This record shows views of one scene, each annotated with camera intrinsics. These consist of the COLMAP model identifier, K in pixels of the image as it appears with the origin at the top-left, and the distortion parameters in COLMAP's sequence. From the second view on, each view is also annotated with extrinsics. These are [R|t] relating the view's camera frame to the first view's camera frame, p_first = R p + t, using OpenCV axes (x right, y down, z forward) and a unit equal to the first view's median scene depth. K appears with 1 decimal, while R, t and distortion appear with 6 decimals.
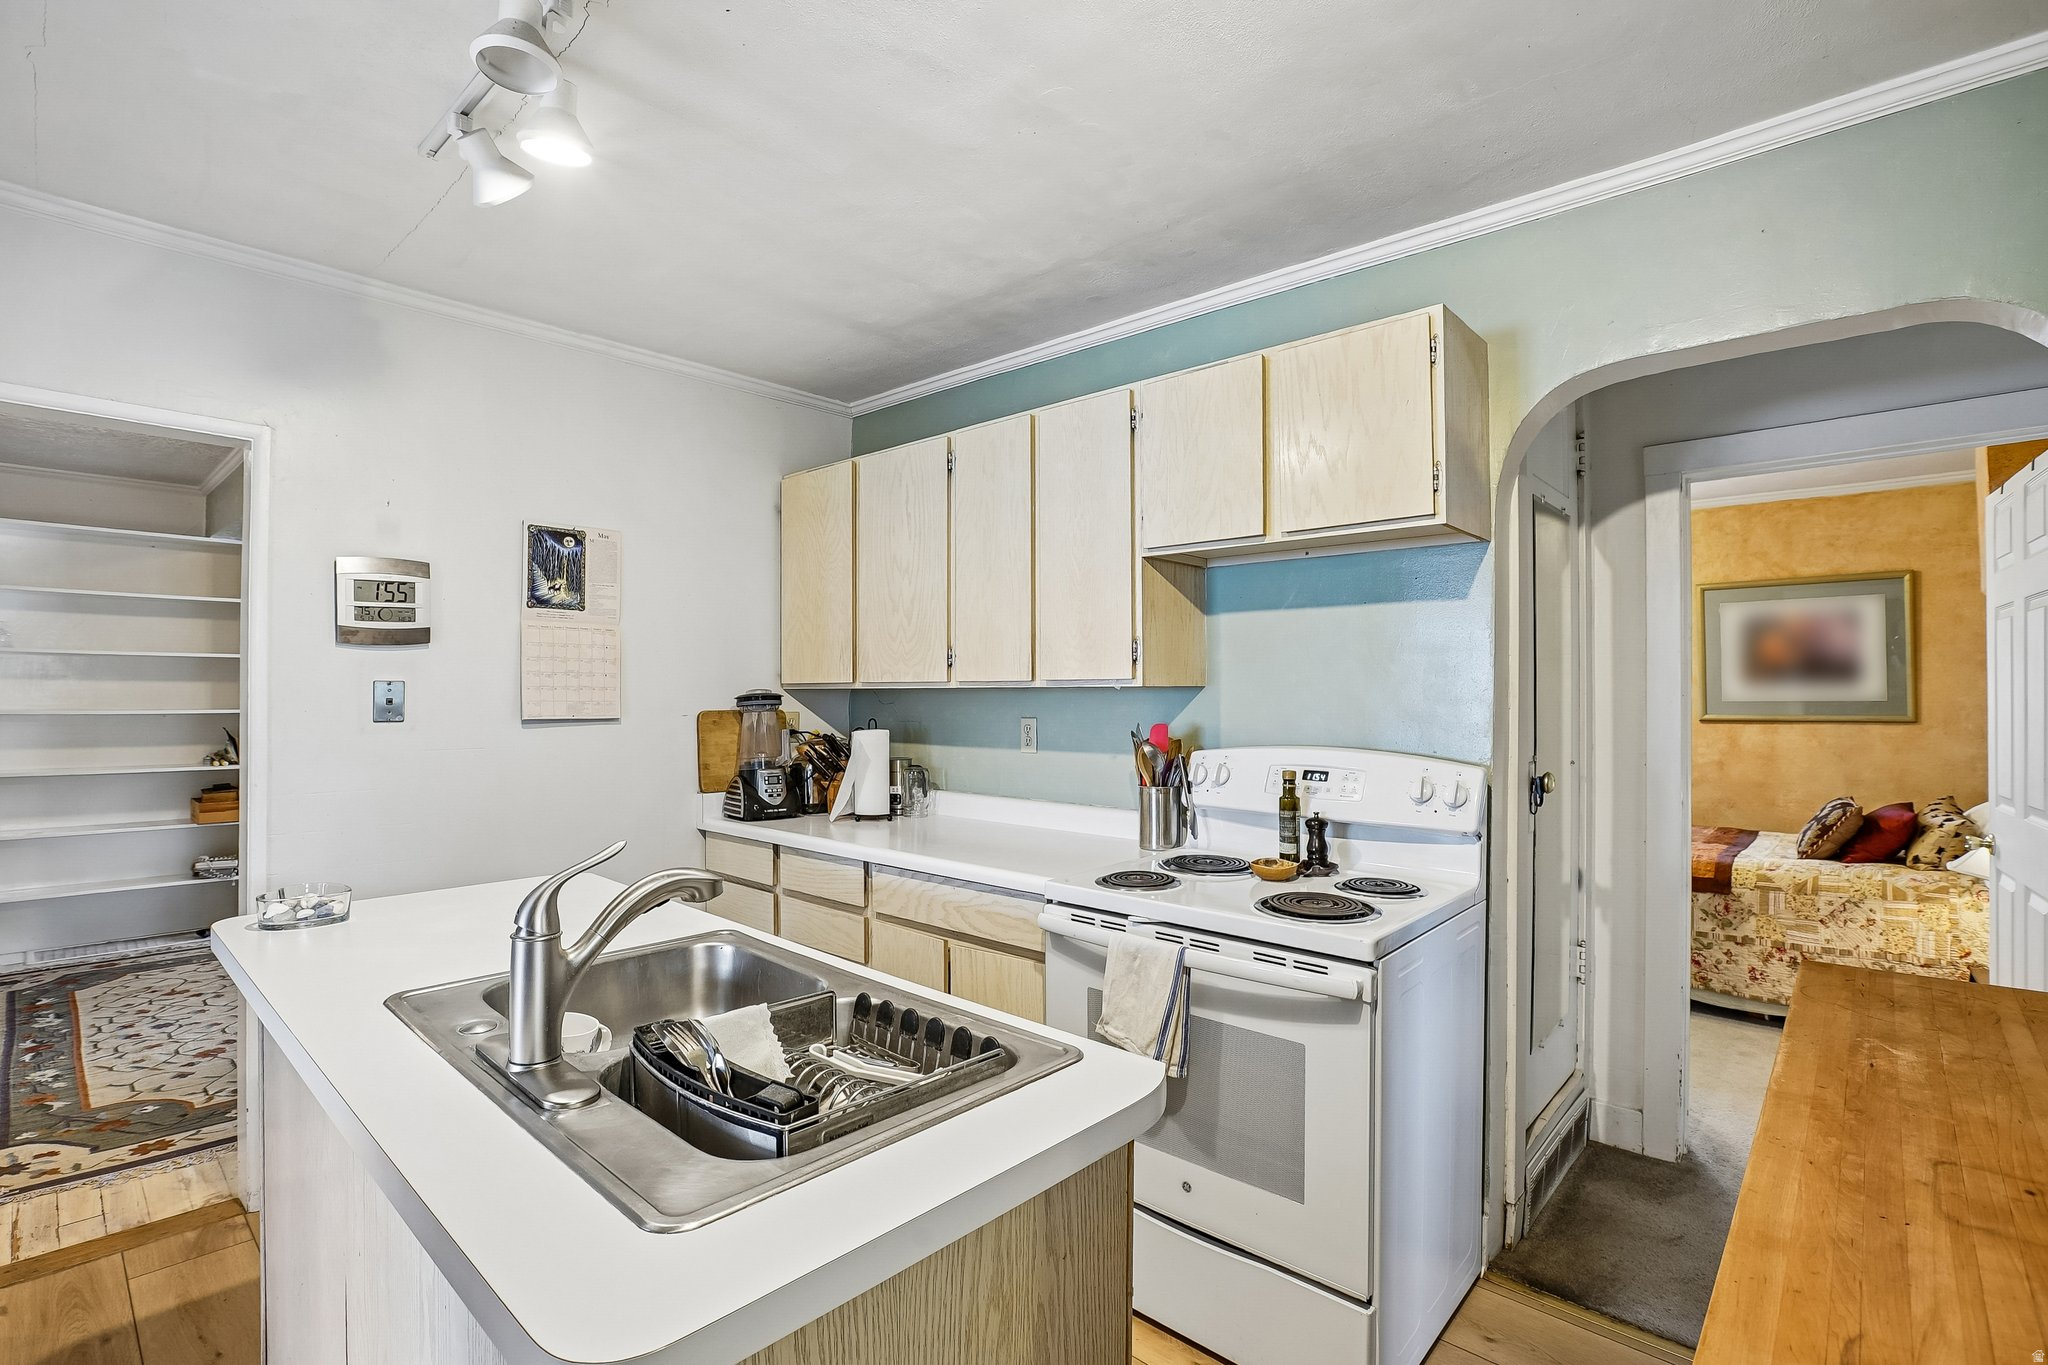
lens RADIAL K [[945.4, 0, 1020.5], [0, 945.4, 673.9], [0, 0, 1]] dist [-0.042322, 0.010840]
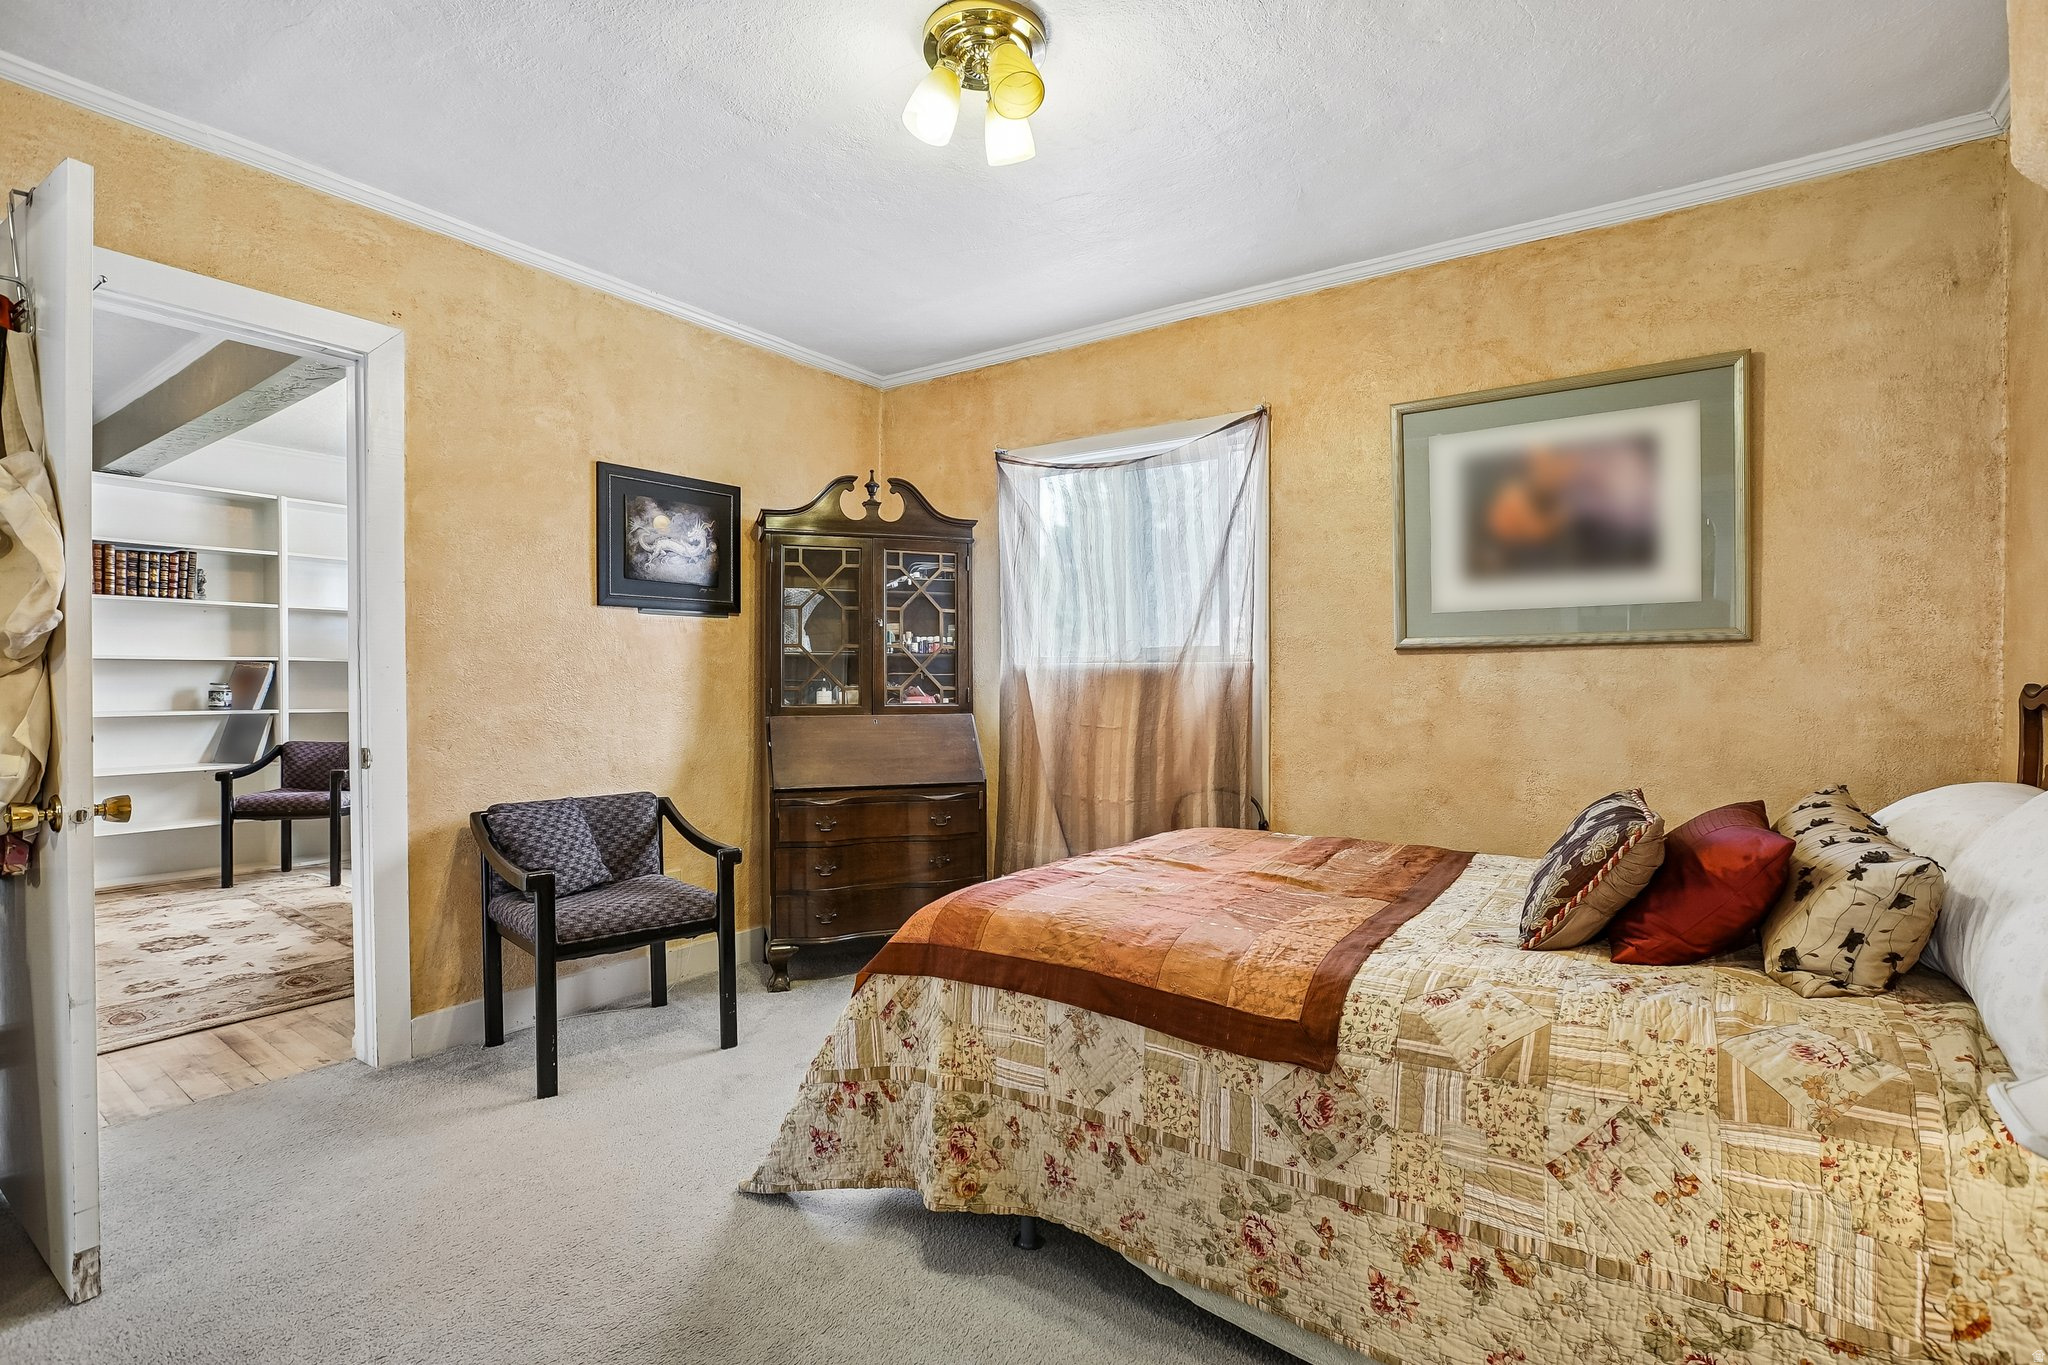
lens RADIAL K [[945.4, 0, 1017.9], [0, 945.4, 683.5], [0, 0, 1]] dist [-0.042322, 0.010840]
pose [[0.989345, -0.006346, 0.145453, 0.570221], [0.001854, 0.999518, 0.030997, 0.071014], [-0.145580, -0.030397, 0.988879, 0.632658]]
